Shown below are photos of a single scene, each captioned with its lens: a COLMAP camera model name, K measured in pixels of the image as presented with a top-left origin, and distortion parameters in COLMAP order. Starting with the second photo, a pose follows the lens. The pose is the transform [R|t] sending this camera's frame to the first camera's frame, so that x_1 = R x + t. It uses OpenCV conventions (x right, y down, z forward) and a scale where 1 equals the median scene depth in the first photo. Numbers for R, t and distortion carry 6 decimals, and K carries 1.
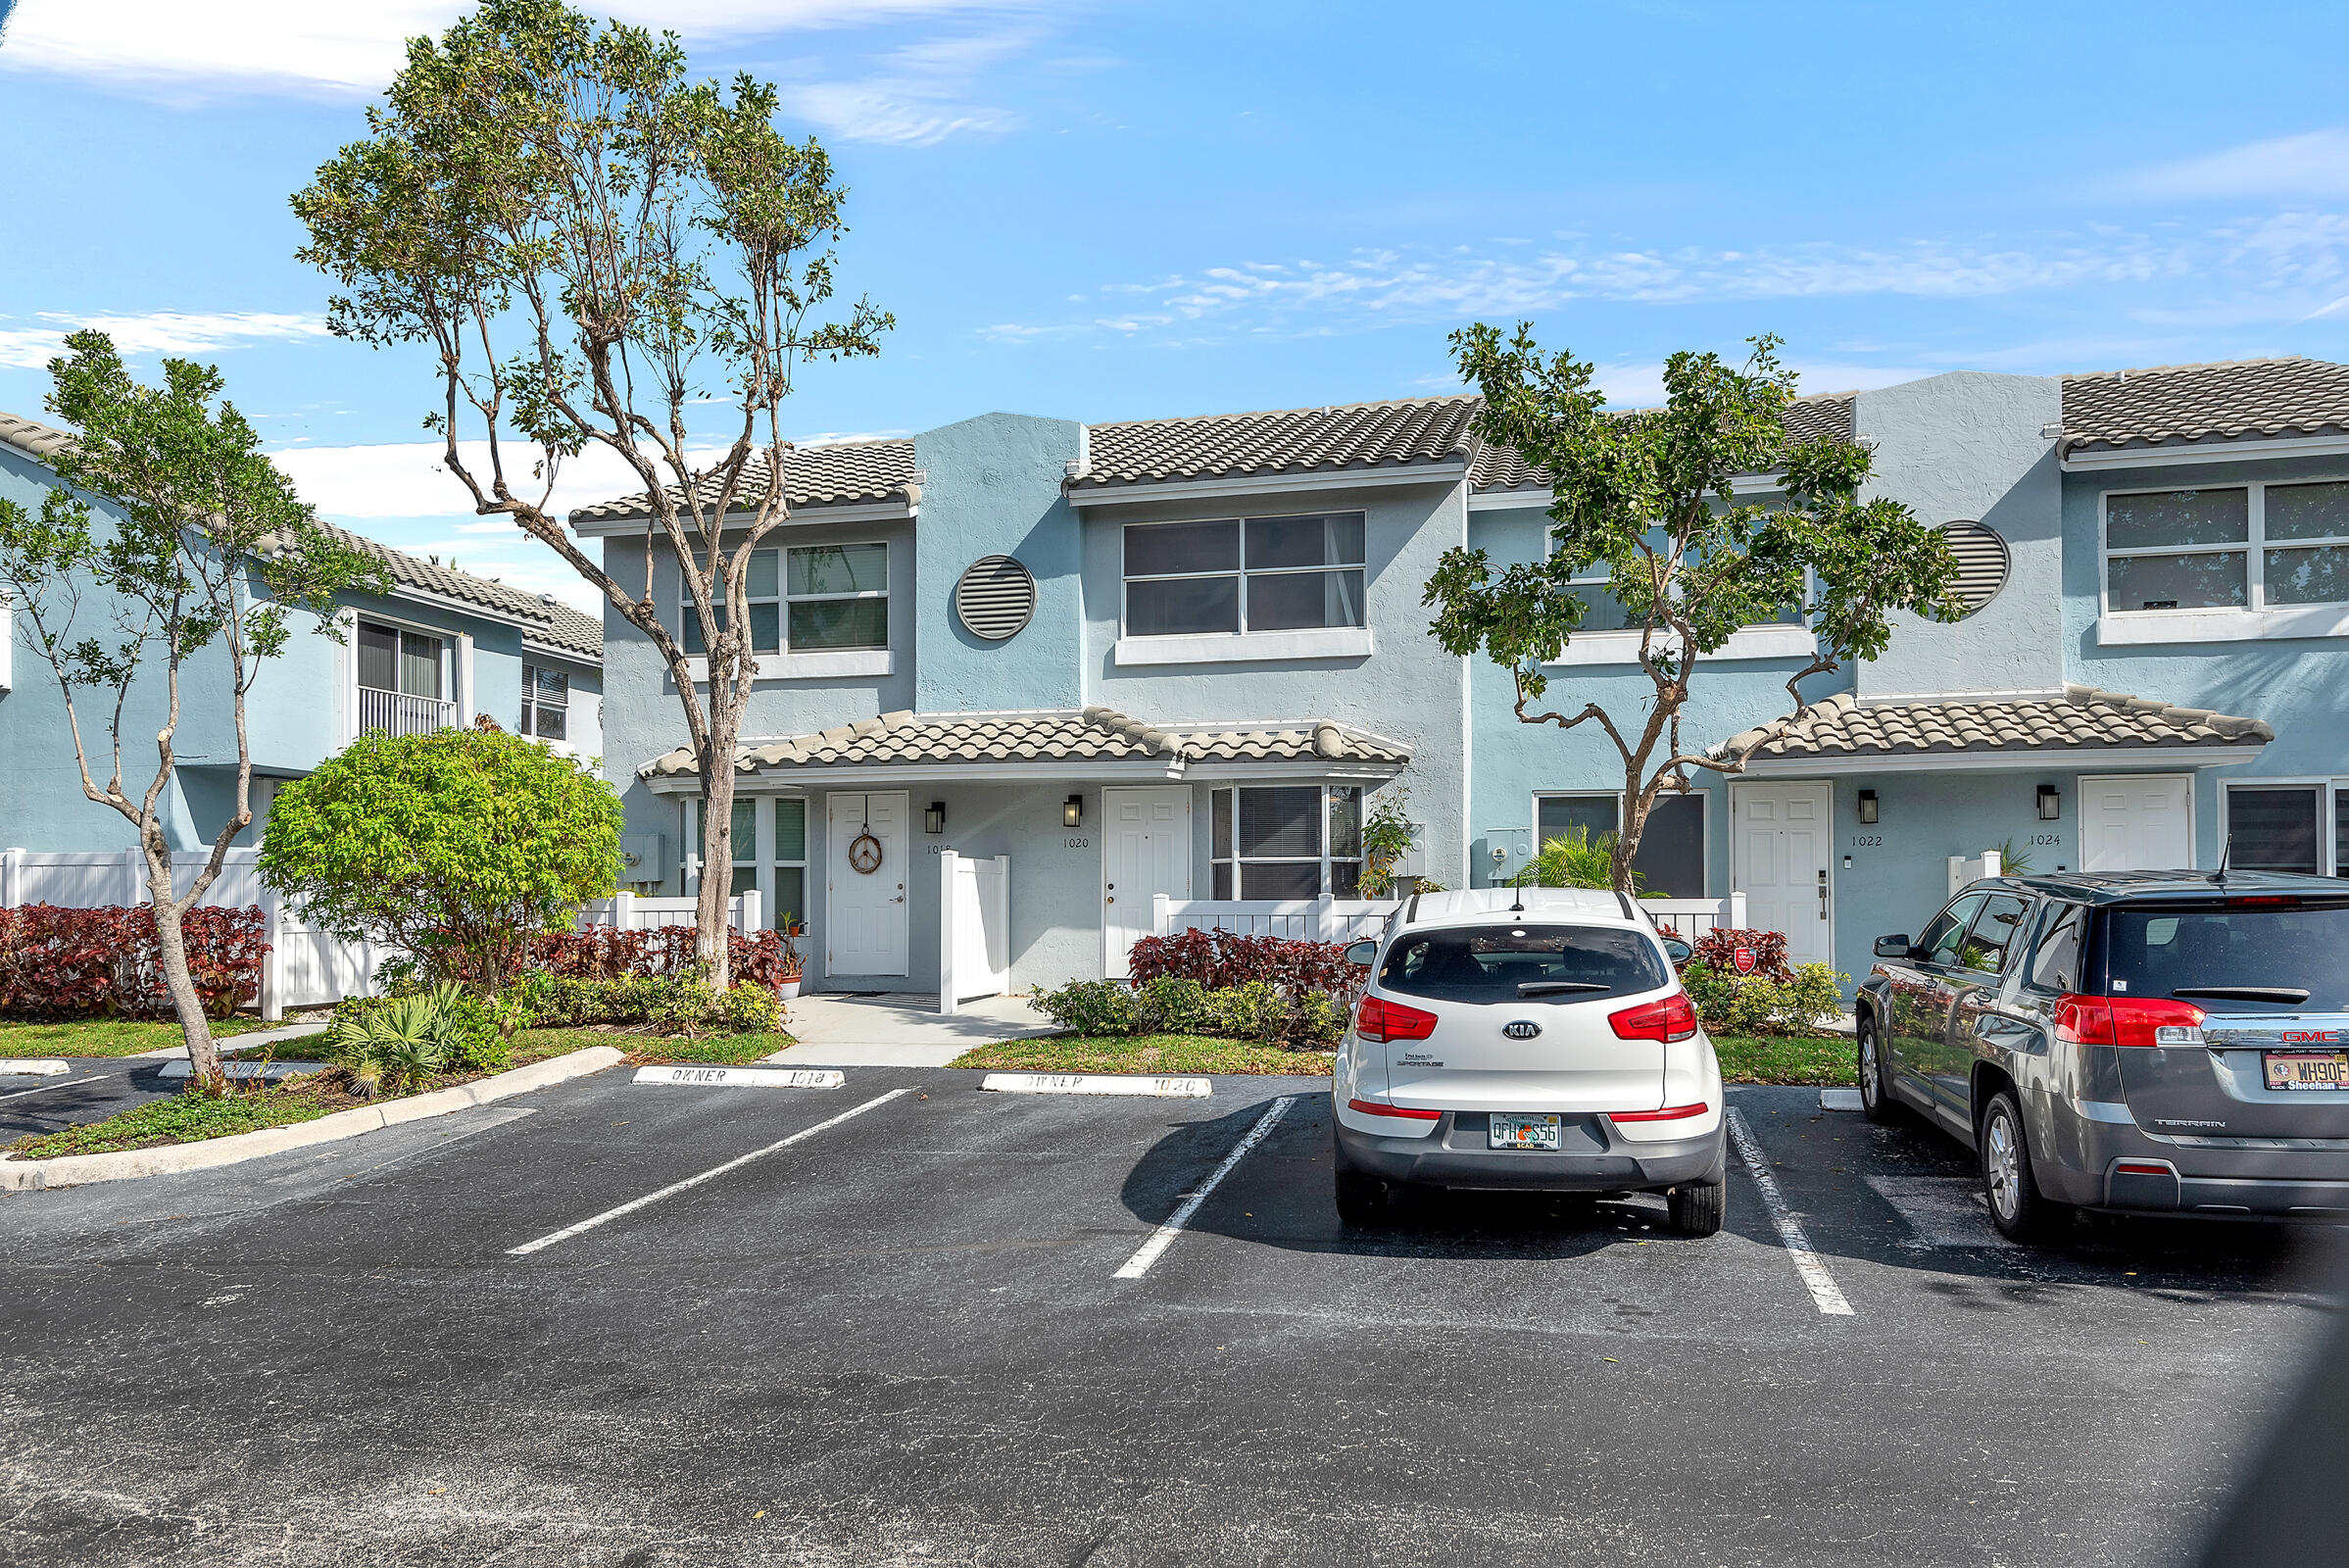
lens RADIAL K [[1449.0, 0, 1174.5], [0, 1449.0, 784.0], [0, 0, 1]] dist [0.015231, -0.000719]
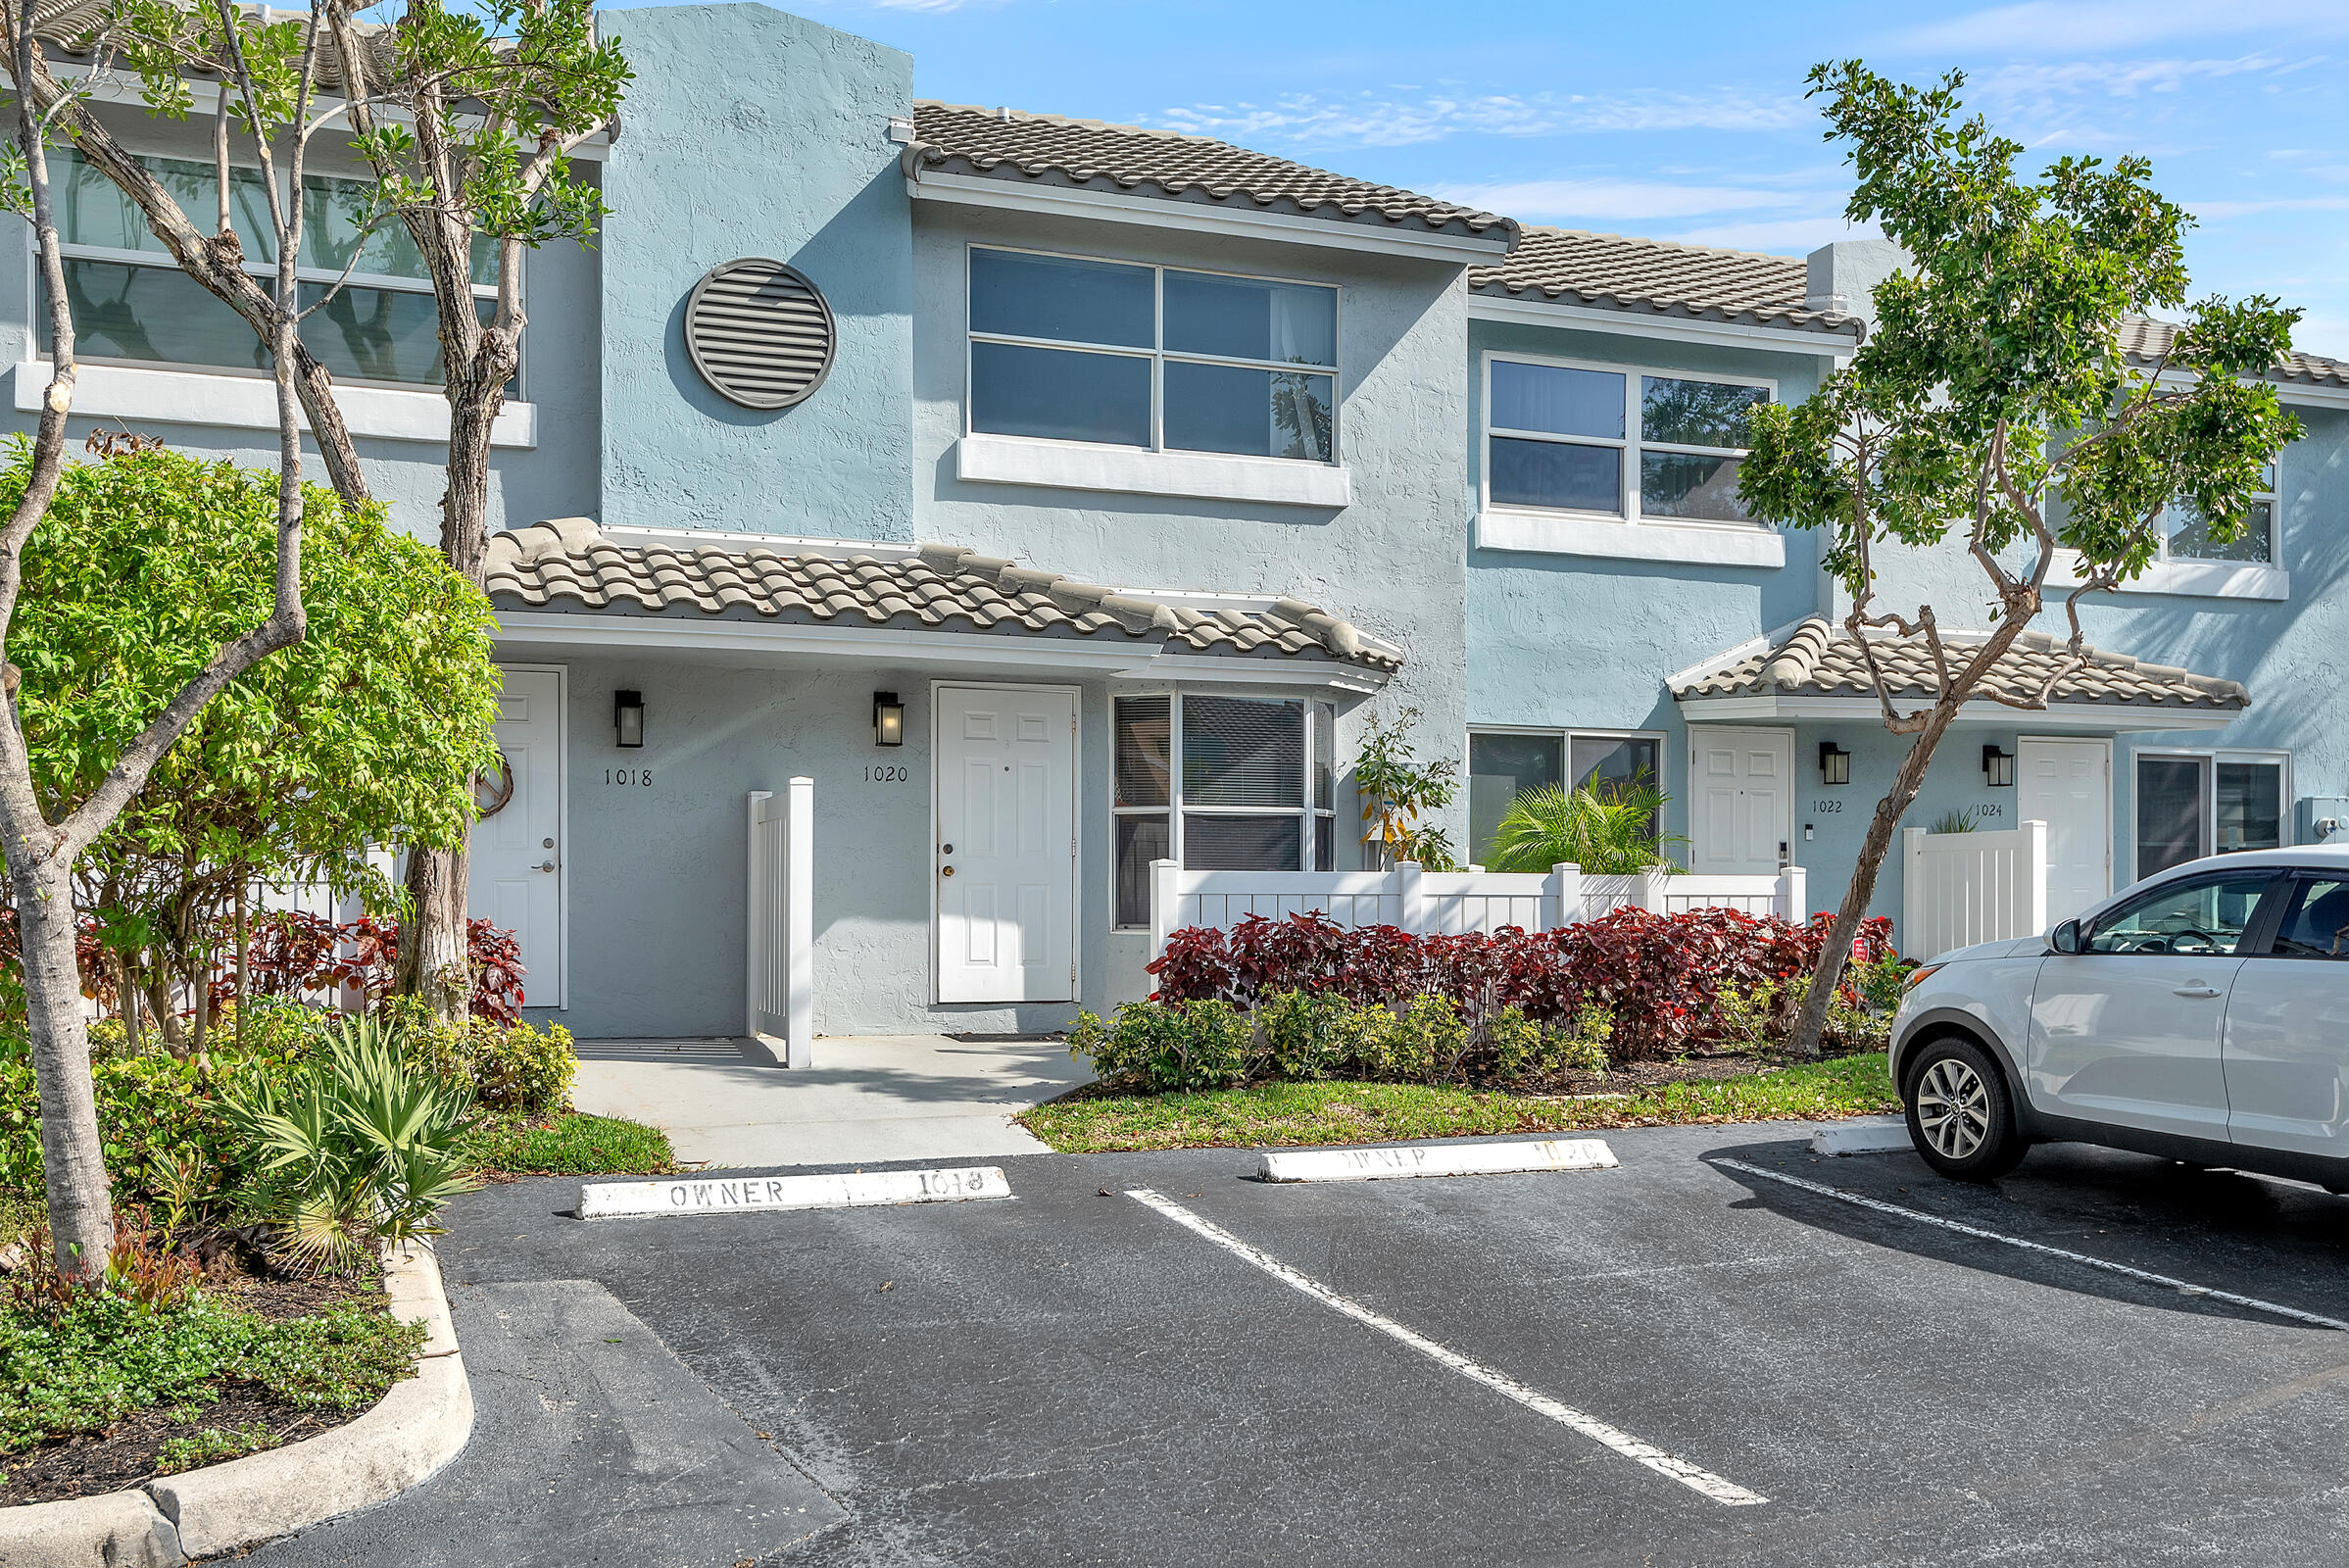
lens RADIAL K [[2157.1, 0, 1174.5], [0, 2157.1, 784.0], [0, 0, 1]] dist [0.019837, 0.003866]
pose [[0.833277, 0.033566, 0.551836, -0.462584], [-0.047693, 0.998799, 0.011265, 0.029961], [-0.550795, -0.035705, 0.833877, 0.210631]]
